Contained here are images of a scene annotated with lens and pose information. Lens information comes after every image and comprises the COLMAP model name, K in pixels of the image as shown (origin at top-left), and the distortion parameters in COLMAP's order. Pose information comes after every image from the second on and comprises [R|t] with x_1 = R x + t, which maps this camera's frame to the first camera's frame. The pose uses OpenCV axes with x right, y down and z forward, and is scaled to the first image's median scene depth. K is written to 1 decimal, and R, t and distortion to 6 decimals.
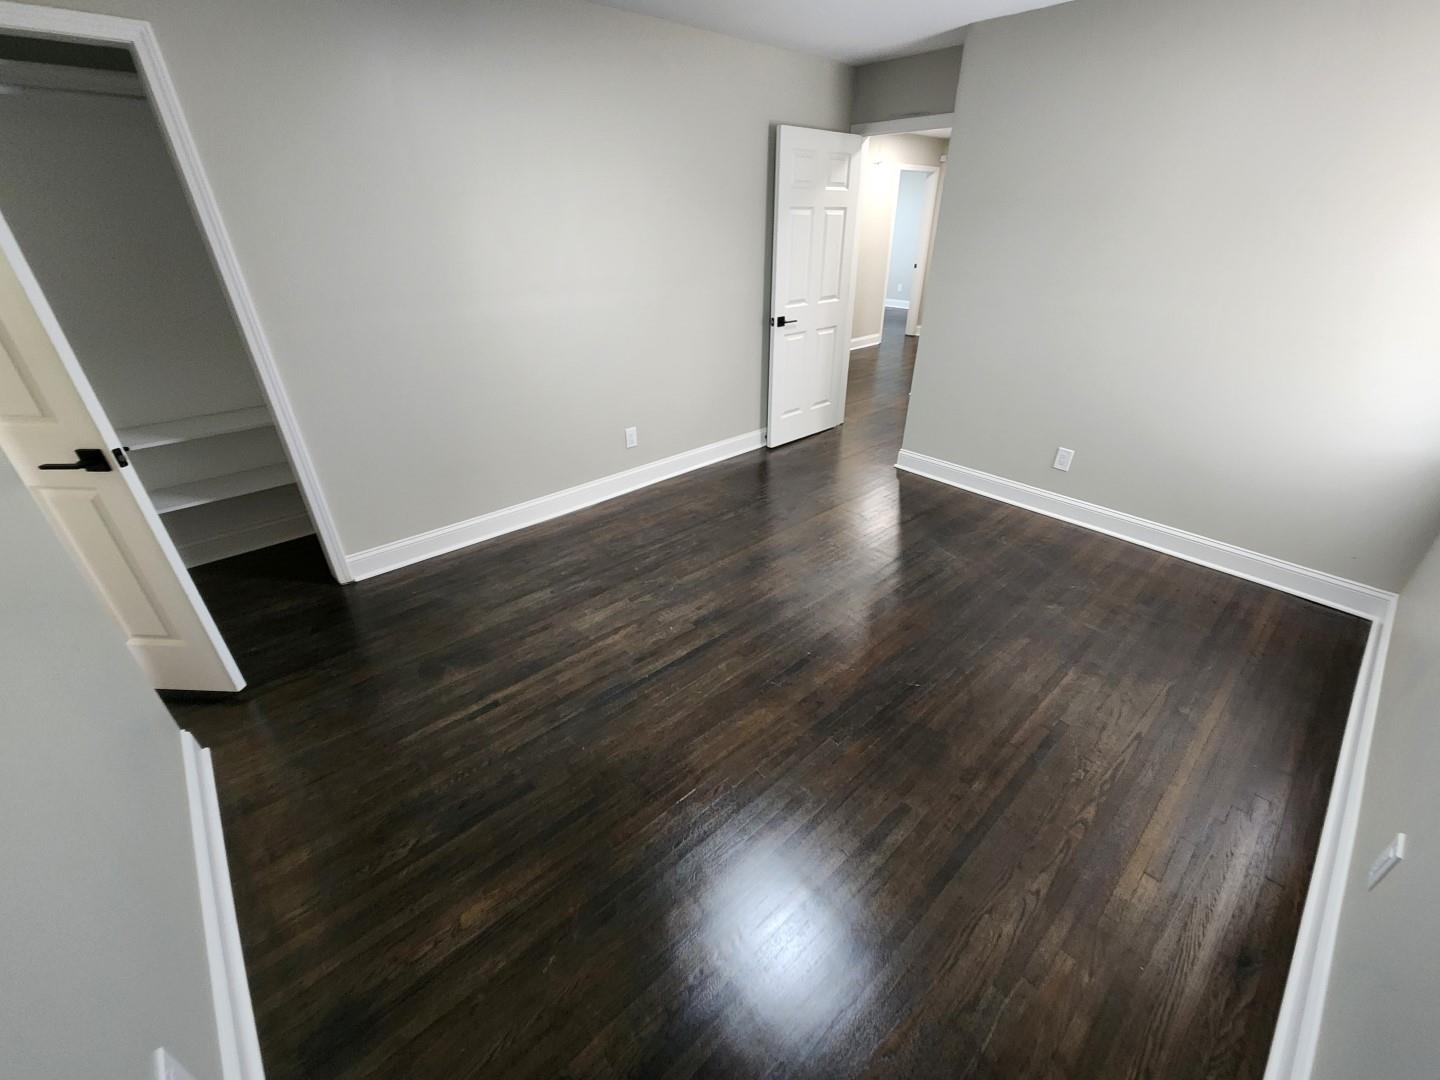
lens RADIAL K [[590.3, 0, 727.1], [0, 590.3, 533.5], [0, 0, 1]] dist [0.008344, -0.001022]
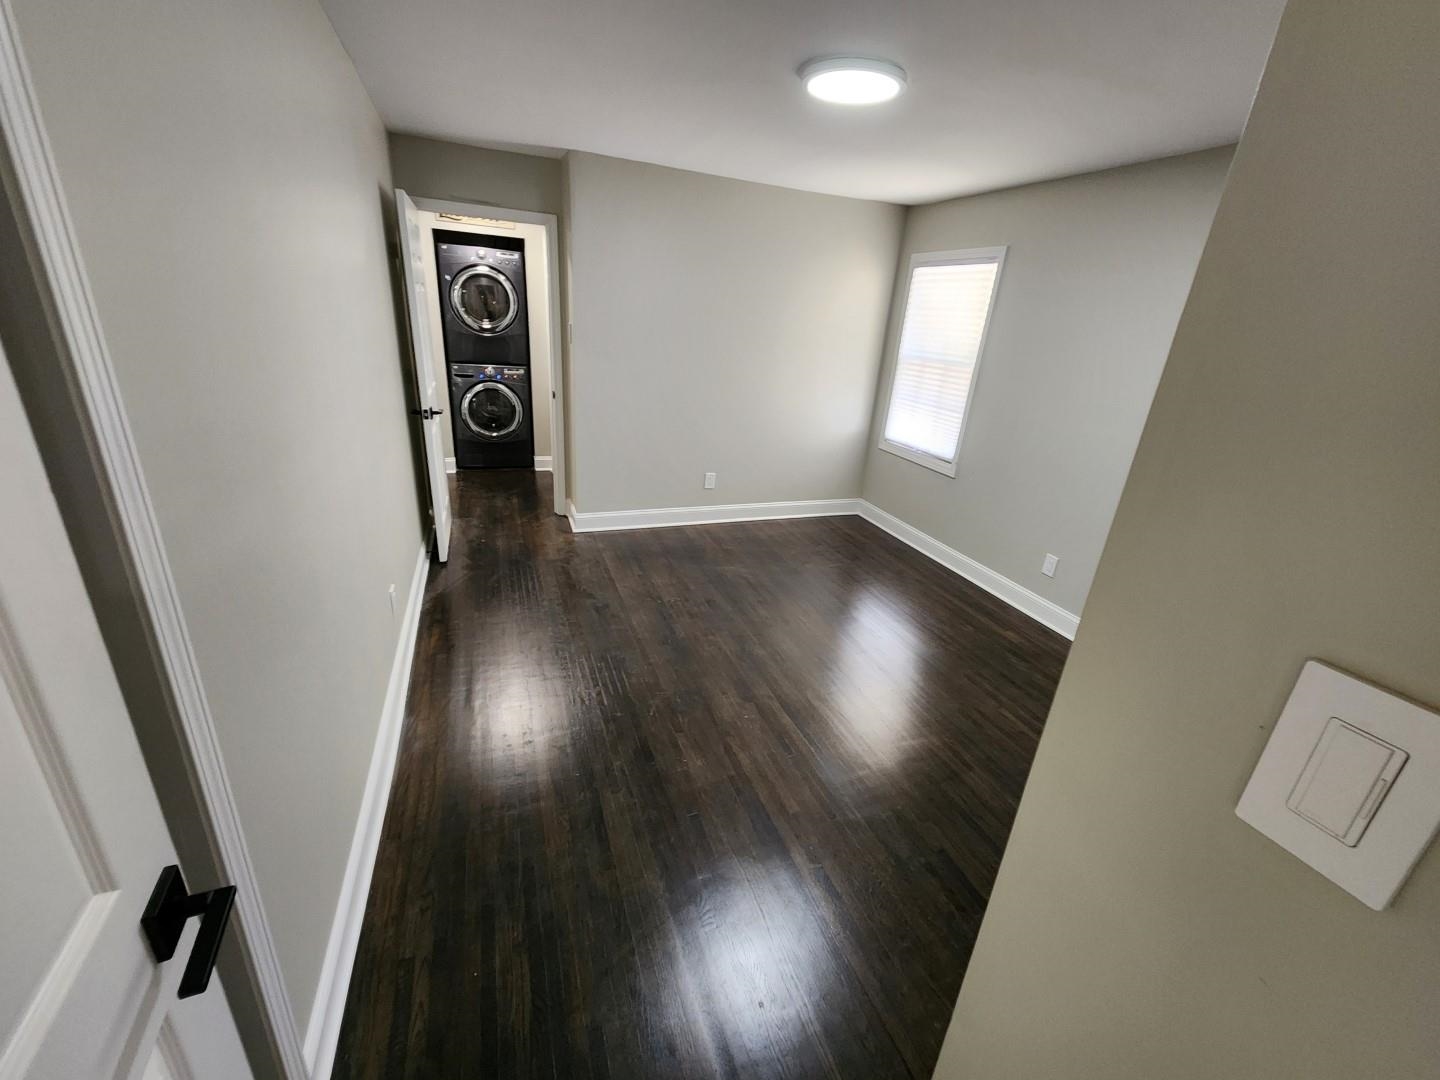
lens RADIAL K [[590.3, 0, 727.5], [0, 590.3, 547.1], [0, 0, 1]] dist [0.008344, -0.001022]
pose [[0.356067, -0.324214, 0.876414, -0.748173], [0.378825, 0.907439, 0.181783, -0.244942], [-0.854229, 0.267281, 0.445929, 0.439039]]
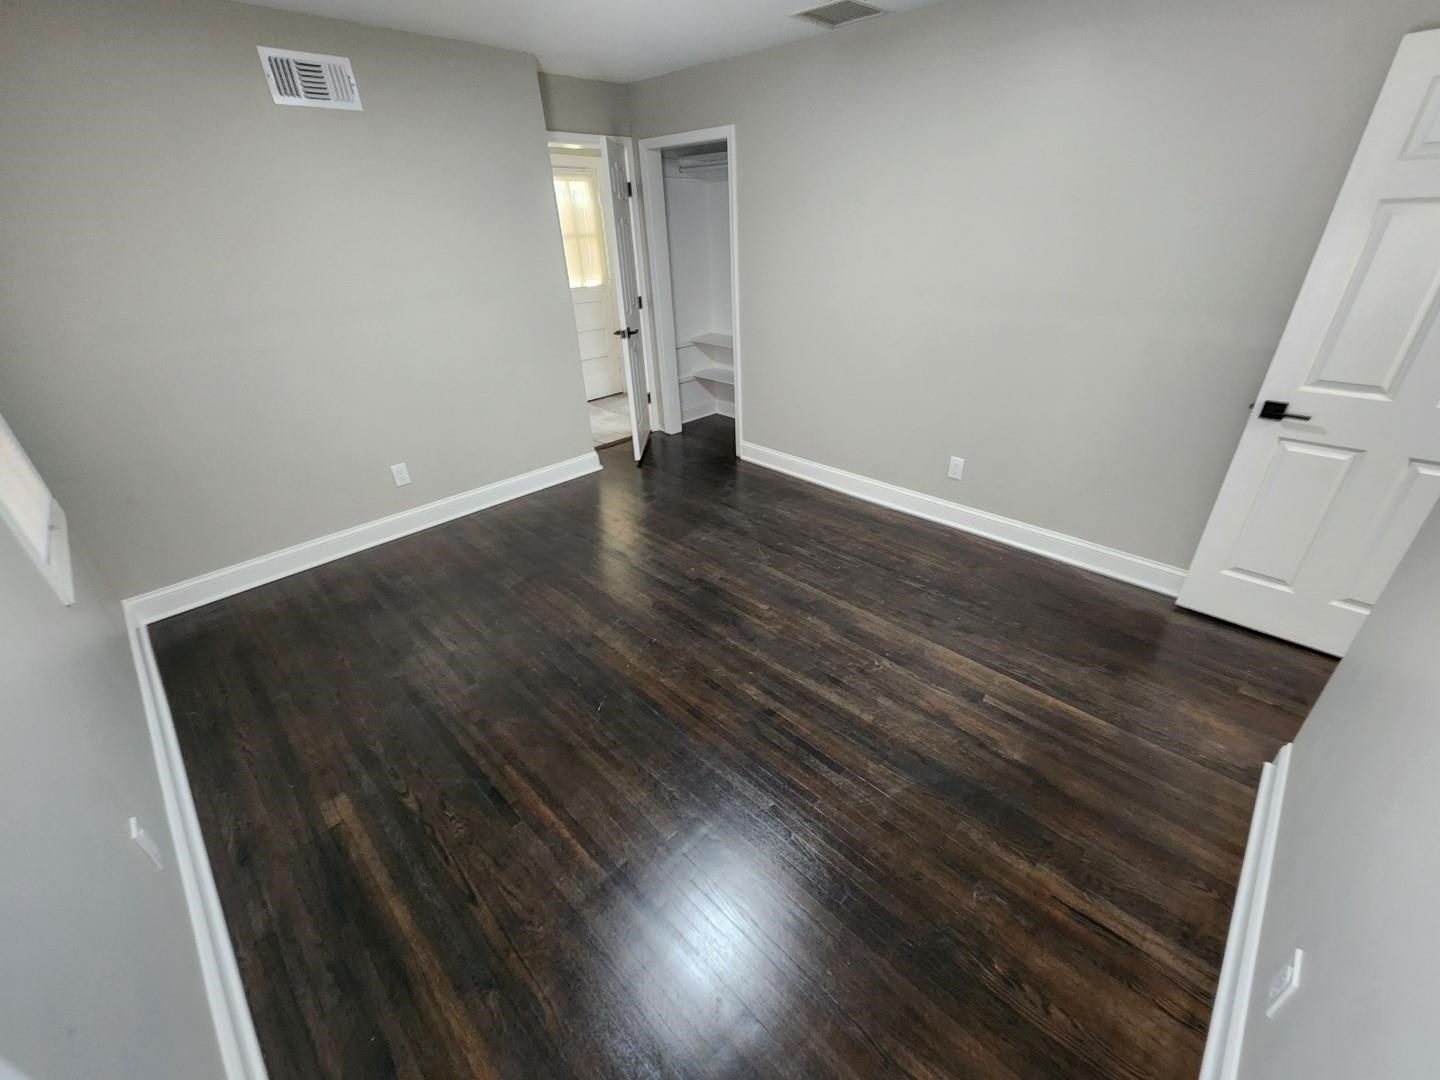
lens RADIAL K [[590.3, 0, 731.3], [0, 590.3, 525.9], [0, 0, 1]] dist [0.008344, -0.001022]
pose [[0.068982, 0.461359, -0.884528, 0.801241], [-0.453416, 0.804271, 0.384137, -0.350073], [0.888625, 0.374561, 0.264668, 0.614830]]
